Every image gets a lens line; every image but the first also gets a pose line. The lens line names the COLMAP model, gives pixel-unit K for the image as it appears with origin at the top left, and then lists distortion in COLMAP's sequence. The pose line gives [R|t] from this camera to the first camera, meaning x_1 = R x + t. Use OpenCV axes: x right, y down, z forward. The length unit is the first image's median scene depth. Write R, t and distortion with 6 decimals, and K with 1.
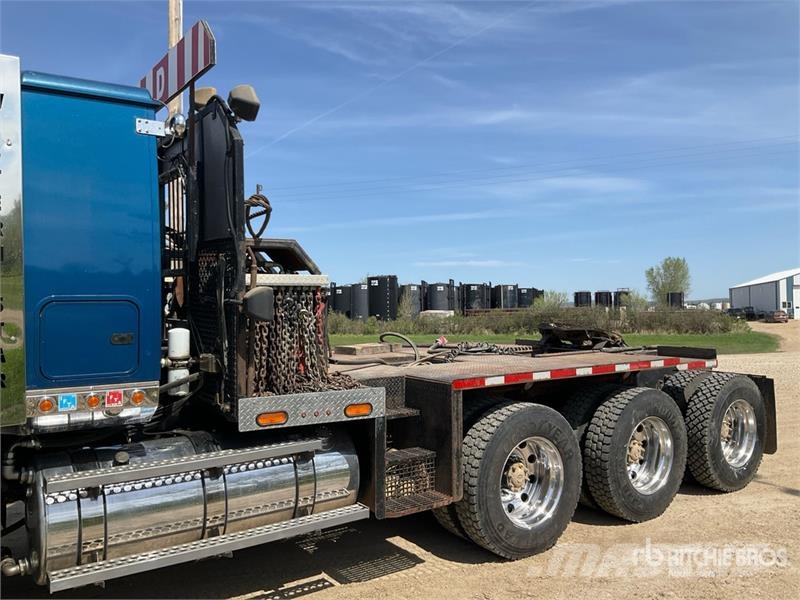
lens RADIAL K [[666.9, 0, 399.6], [0, 666.9, 296.8], [0, 0, 1]] dist [0.104506, -0.232328]
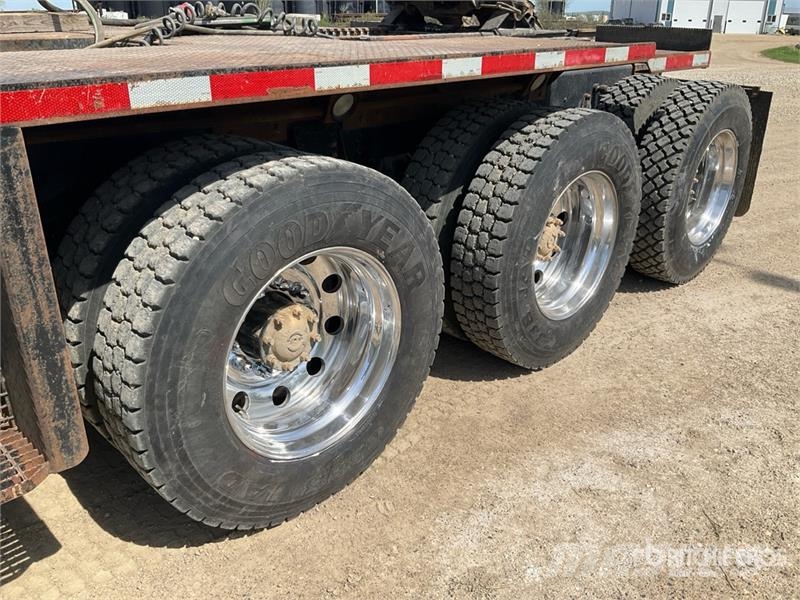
lens RADIAL K [[666.9, 0, 399.6], [0, 666.9, 296.8], [0, 0, 1]] dist [0.104506, -0.232328]
pose [[0.983596, -0.051558, 0.172863, 0.151152], [-0.021787, 0.917315, 0.397565, 0.071746], [-0.179067, -0.394810, 0.901144, 0.553252]]
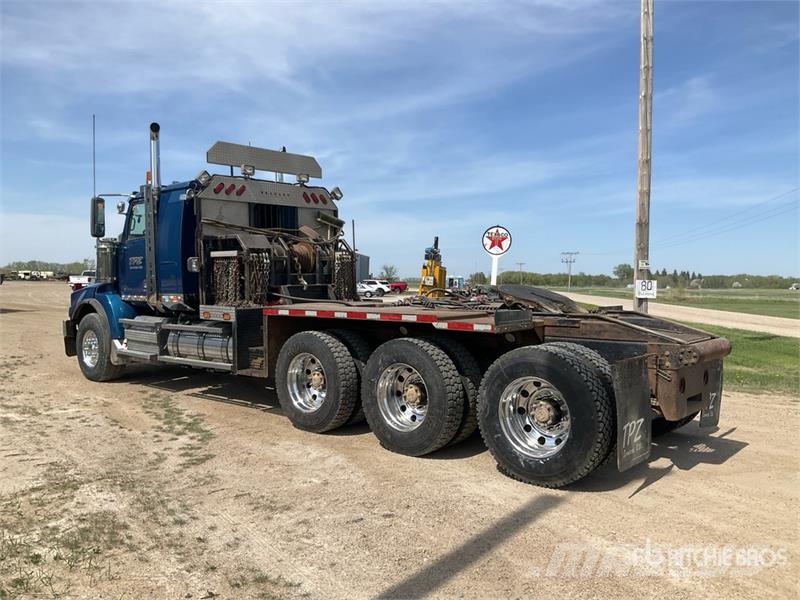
lens RADIAL K [[666.9, 0, 399.6], [0, 666.9, 296.8], [0, 0, 1]] dist [0.104506, -0.232328]
pose [[0.236470, 0.036562, -0.970951, 1.455922], [0.003711, 0.999251, 0.038531, 0.022245], [0.971632, -0.012714, 0.236157, 0.730414]]
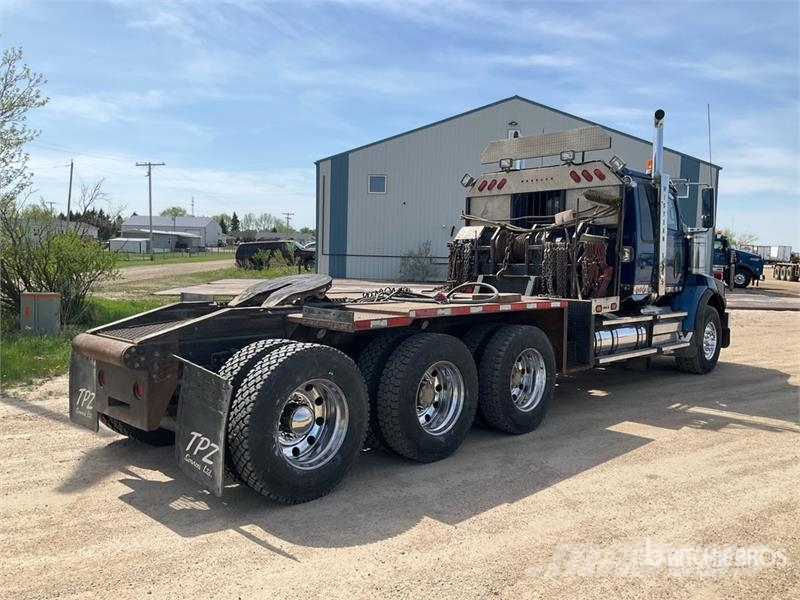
lens RADIAL K [[664.1, 0, 396.1], [0, 664.1, 299.4], [0, 0, 1]] dist [0.130509, -0.227368]
pose [[-0.981551, 0.003627, -0.191168, 0.366070], [-0.007651, 0.998274, 0.058222, 0.022717], [0.191049, 0.058610, -0.979829, 2.376166]]
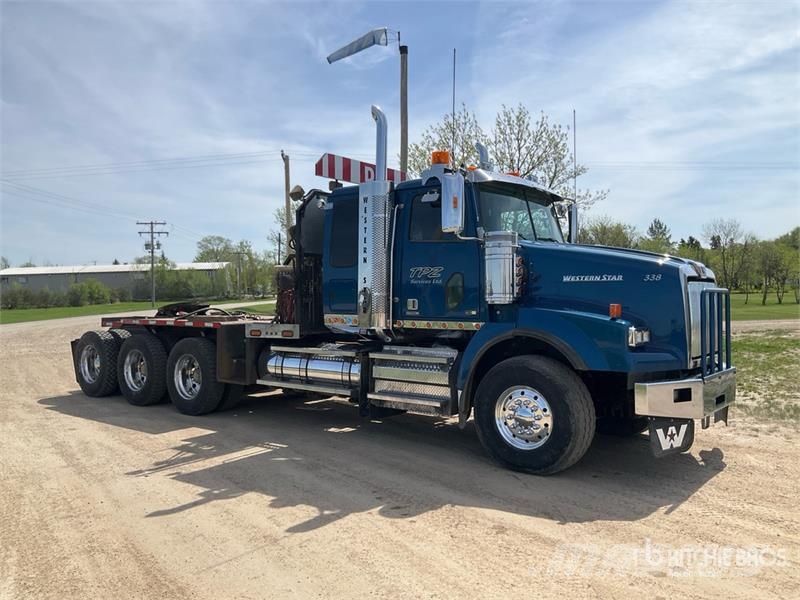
lens RADIAL K [[666.9, 0, 399.6], [0, 666.9, 296.8], [0, 0, 1]] dist [0.104506, -0.232328]
pose [[-0.279919, -0.001115, 0.960023, -1.907398], [0.011305, 0.999926, 0.004458, 0.033898], [-0.959957, 0.012101, -0.279886, 1.184954]]
